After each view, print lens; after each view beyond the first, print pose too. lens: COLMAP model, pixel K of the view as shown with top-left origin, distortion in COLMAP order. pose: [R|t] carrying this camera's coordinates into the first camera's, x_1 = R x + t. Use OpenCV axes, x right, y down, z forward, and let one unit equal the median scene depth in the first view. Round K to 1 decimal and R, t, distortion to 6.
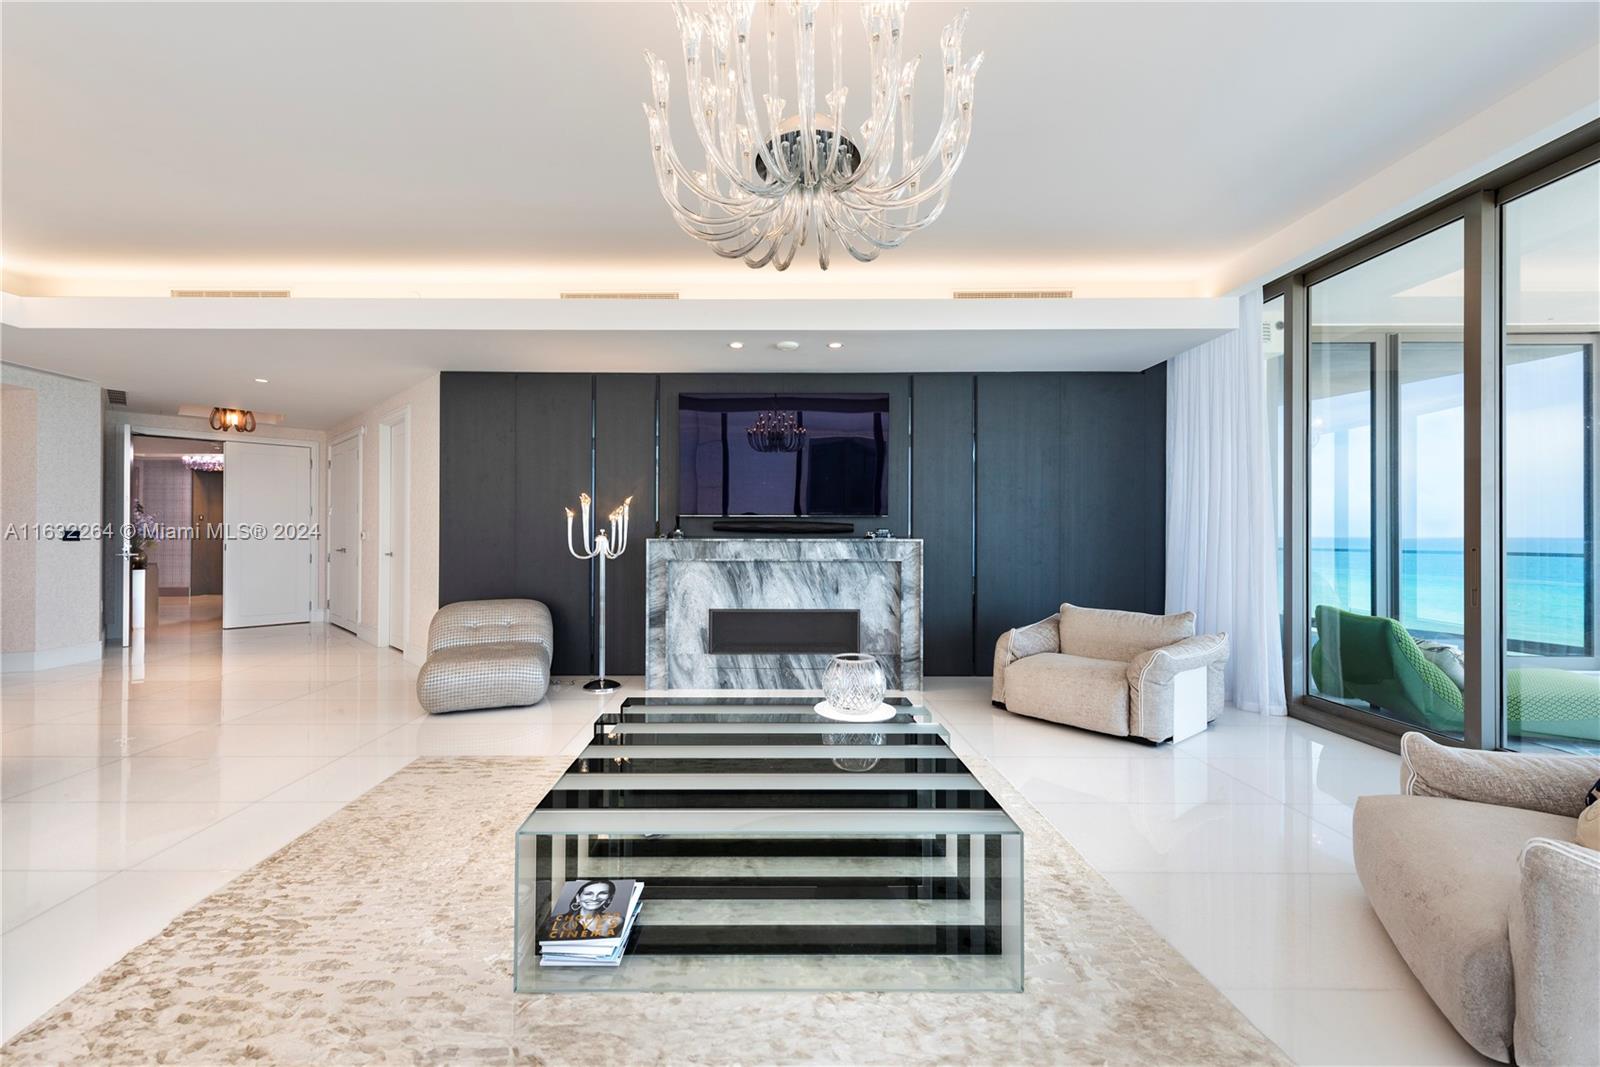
lens RADIAL K [[646.7, 0, 731.2], [0, 646.7, 531.7], [0, 0, 1]] dist [-0.000659, -0.000110]
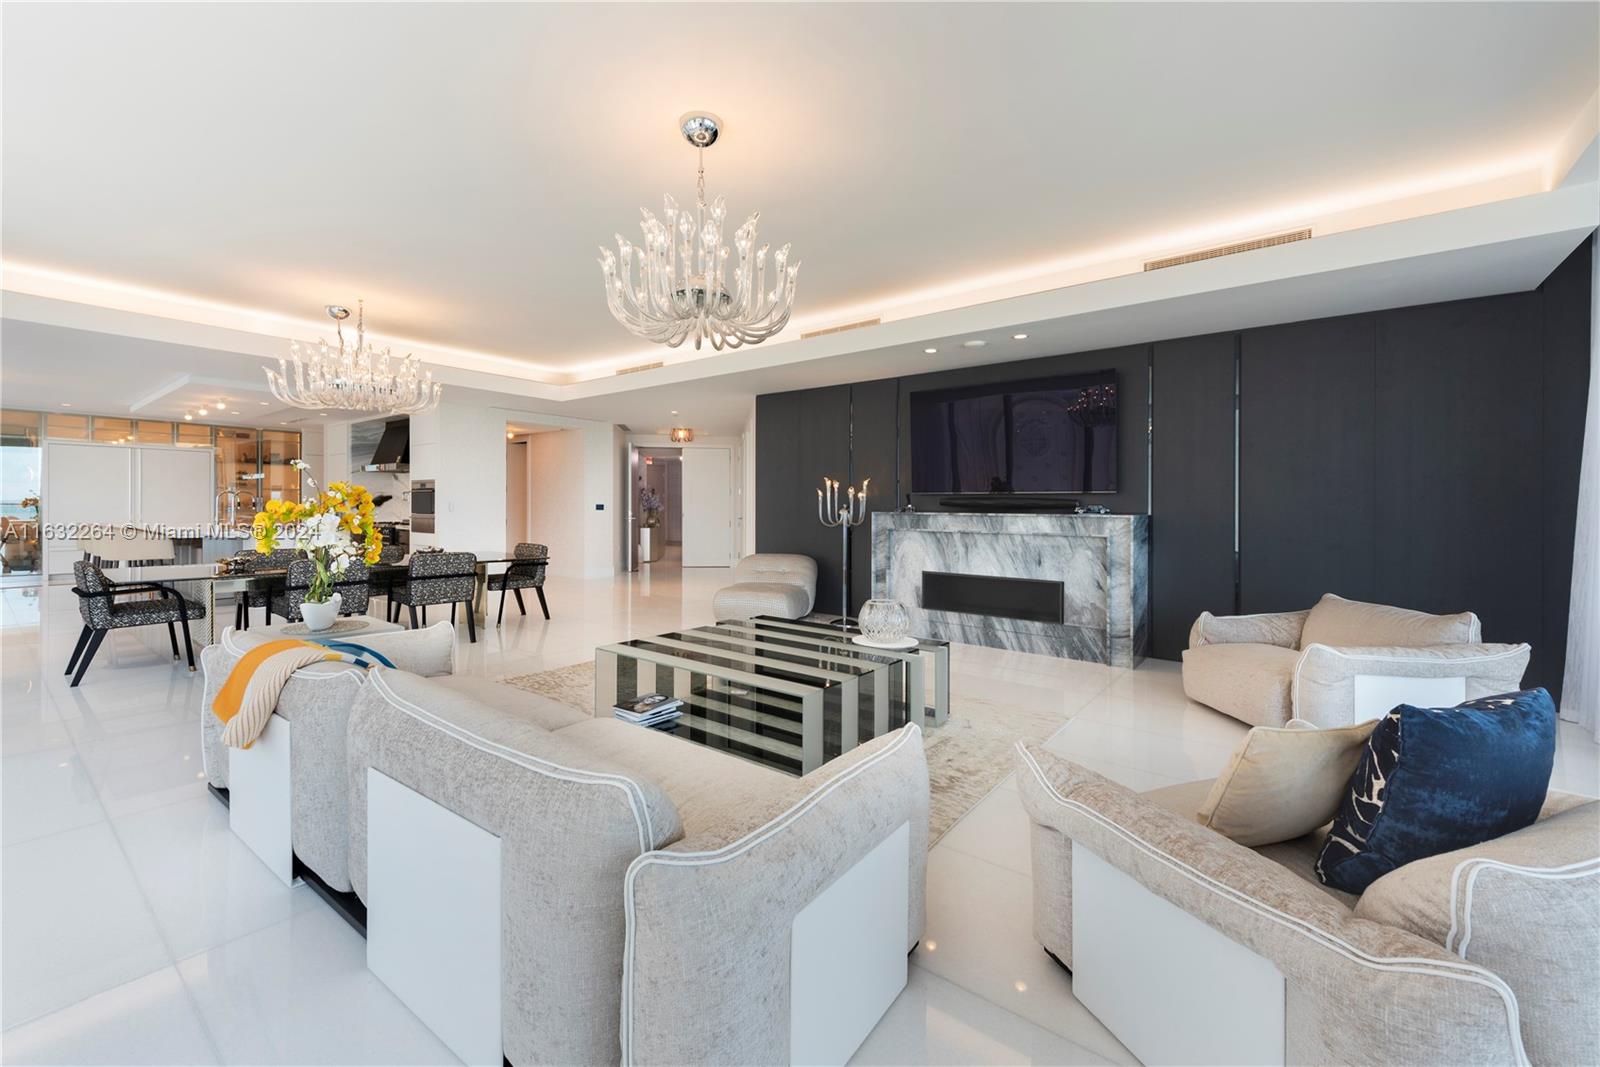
lens RADIAL K [[631.5, 0, 784.8], [0, 631.5, 512.7], [0, 0, 1]] dist [-0.001237, 0.004449]
pose [[0.795309, 0.009673, -0.606127, 0.463275], [-0.004637, 0.999941, 0.009873, 0.000796], [0.606187, -0.005041, 0.795306, -0.086337]]
